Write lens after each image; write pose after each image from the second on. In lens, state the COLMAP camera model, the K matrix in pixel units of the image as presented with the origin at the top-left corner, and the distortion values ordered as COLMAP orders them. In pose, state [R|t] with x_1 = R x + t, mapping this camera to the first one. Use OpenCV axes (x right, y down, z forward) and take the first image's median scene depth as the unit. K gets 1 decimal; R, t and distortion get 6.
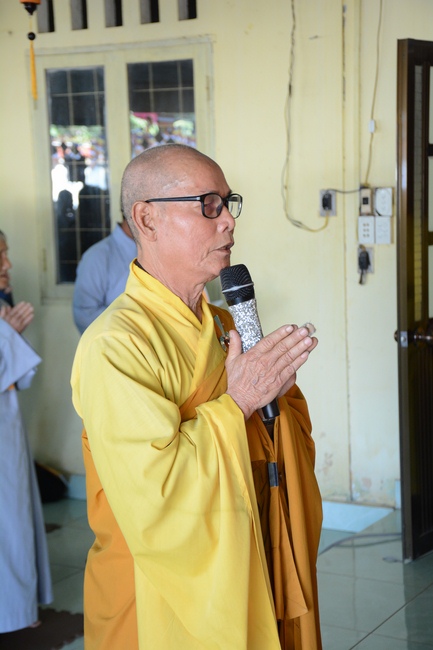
lens RADIAL K [[1314.3, 0, 216.8], [0, 1314.3, 324.7], [0, 0, 1]] dist [0.452655, 0.000000]
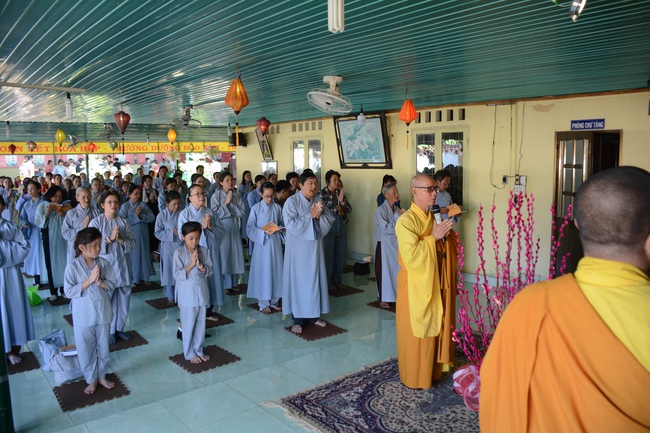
lens RADIAL K [[505.9, 0, 324.9], [0, 505.9, 217.4], [0, 0, 1]] dist [-0.085726, -0.002087]
pose [[0.944670, 0.065009, -0.321515, 0.192192], [-0.061608, 0.997885, 0.020753, -0.013128], [0.322184, 0.000203, 0.946677, -0.596484]]
